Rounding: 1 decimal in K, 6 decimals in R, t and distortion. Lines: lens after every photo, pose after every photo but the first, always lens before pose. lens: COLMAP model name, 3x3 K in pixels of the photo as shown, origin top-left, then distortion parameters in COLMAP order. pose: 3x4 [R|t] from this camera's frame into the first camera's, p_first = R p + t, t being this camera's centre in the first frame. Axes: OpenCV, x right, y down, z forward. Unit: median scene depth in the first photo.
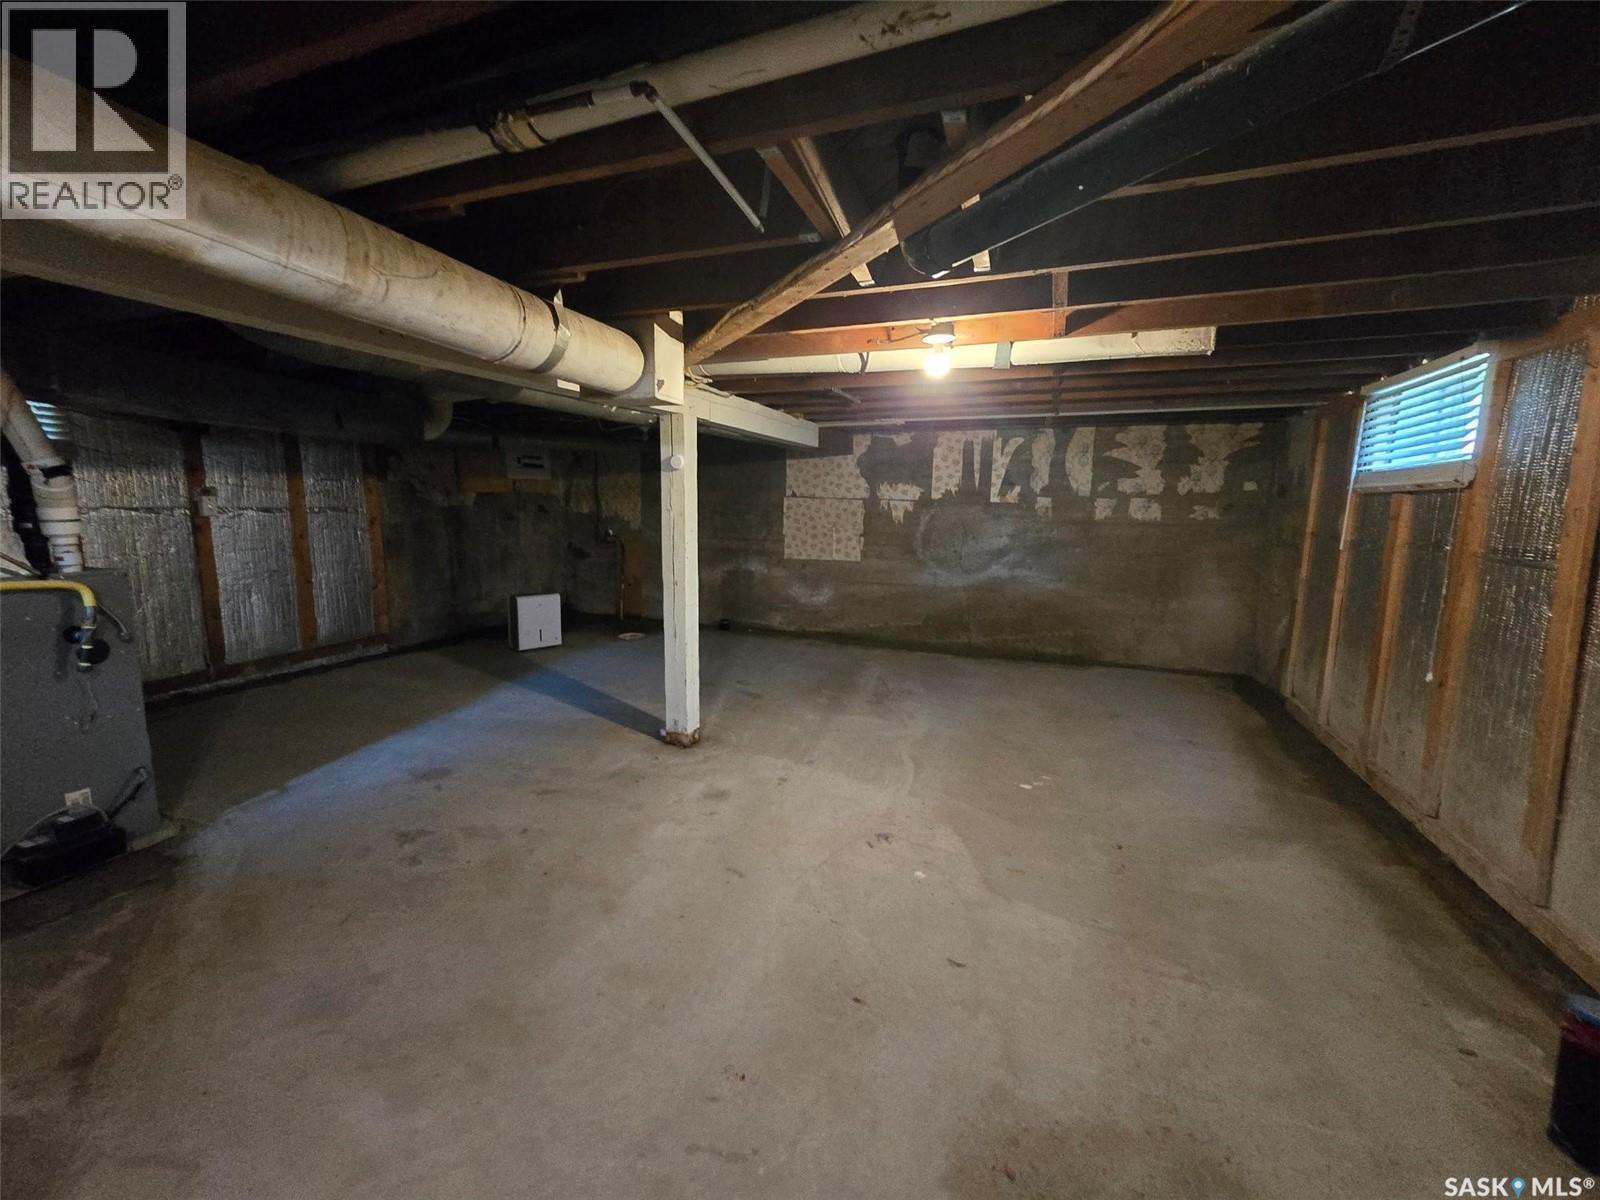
lens RADIAL K [[662.4, 0, 796.0], [0, 662.4, 579.5], [0, 0, 1]] dist [-0.001702, 0.000337]
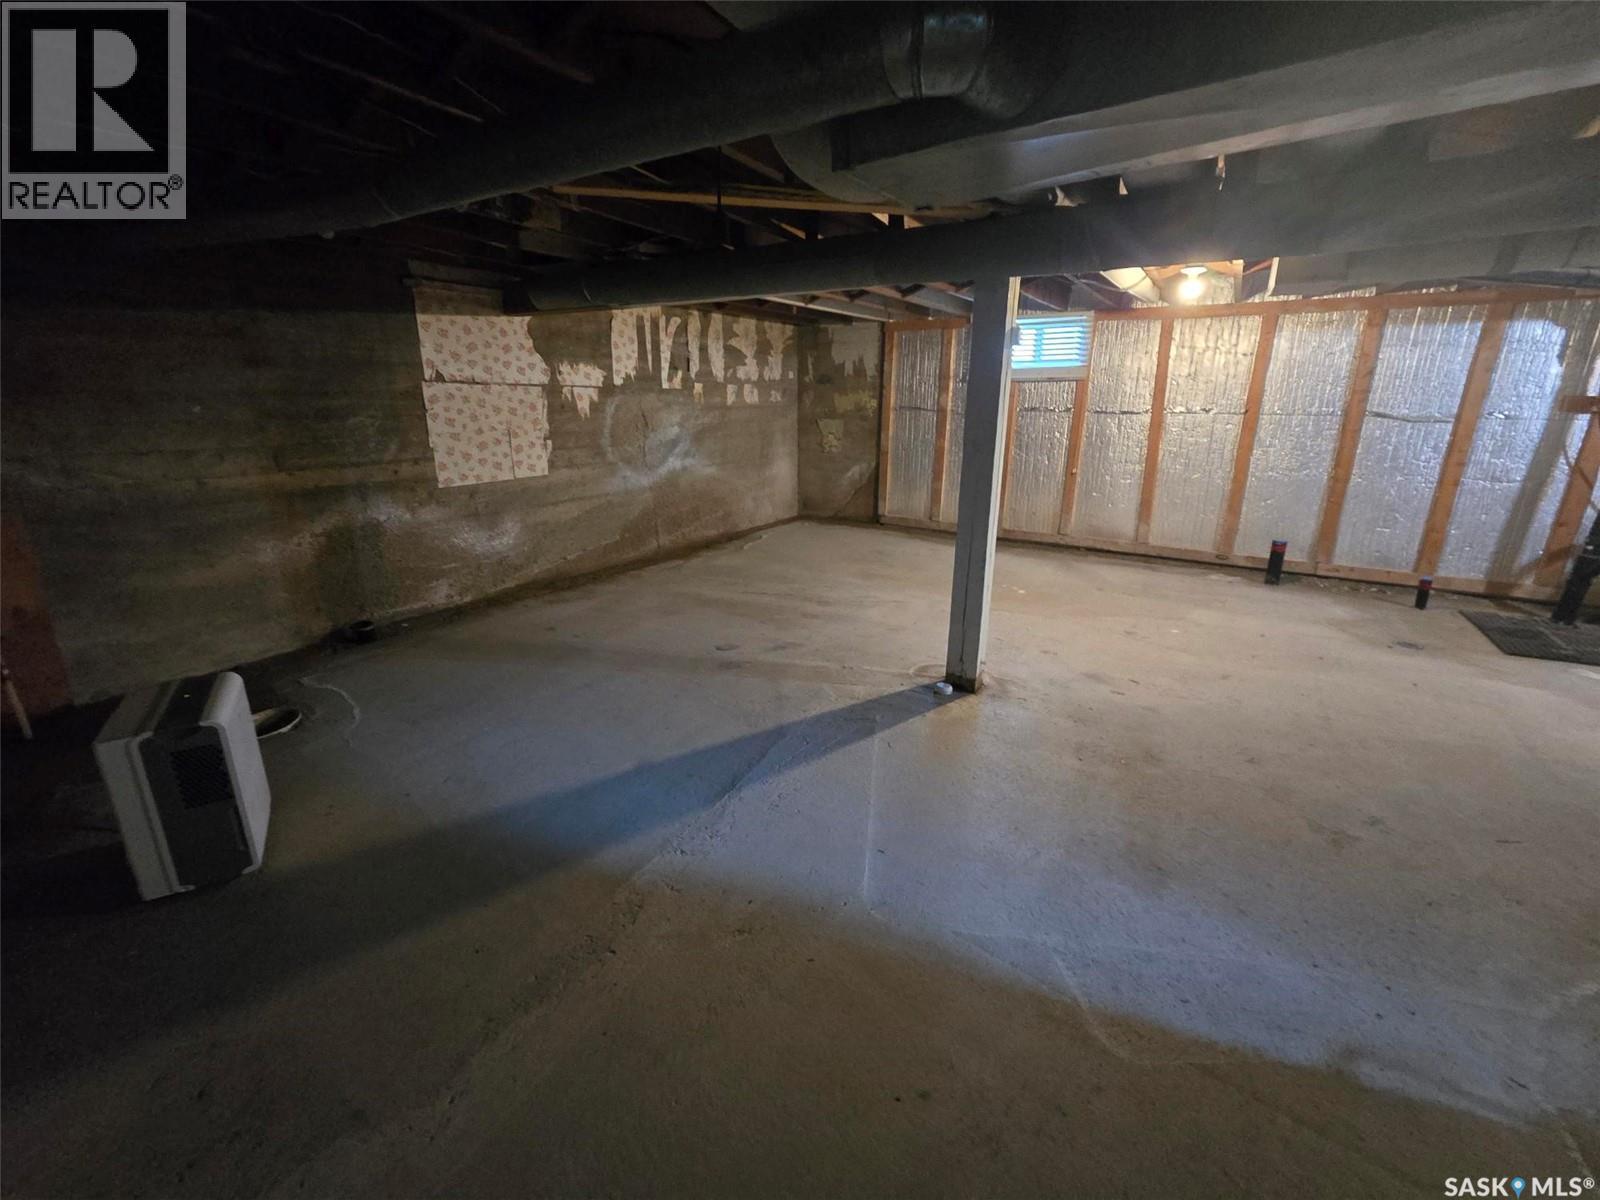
lens RADIAL K [[662.4, 0, 796.0], [0, 662.4, 579.5], [0, 0, 1]] dist [-0.001702, 0.000337]
pose [[0.196253, -0.277061, 0.940597, -0.584572], [0.116192, 0.959063, 0.258257, -0.076148], [-0.973645, 0.058606, 0.220412, 0.615364]]
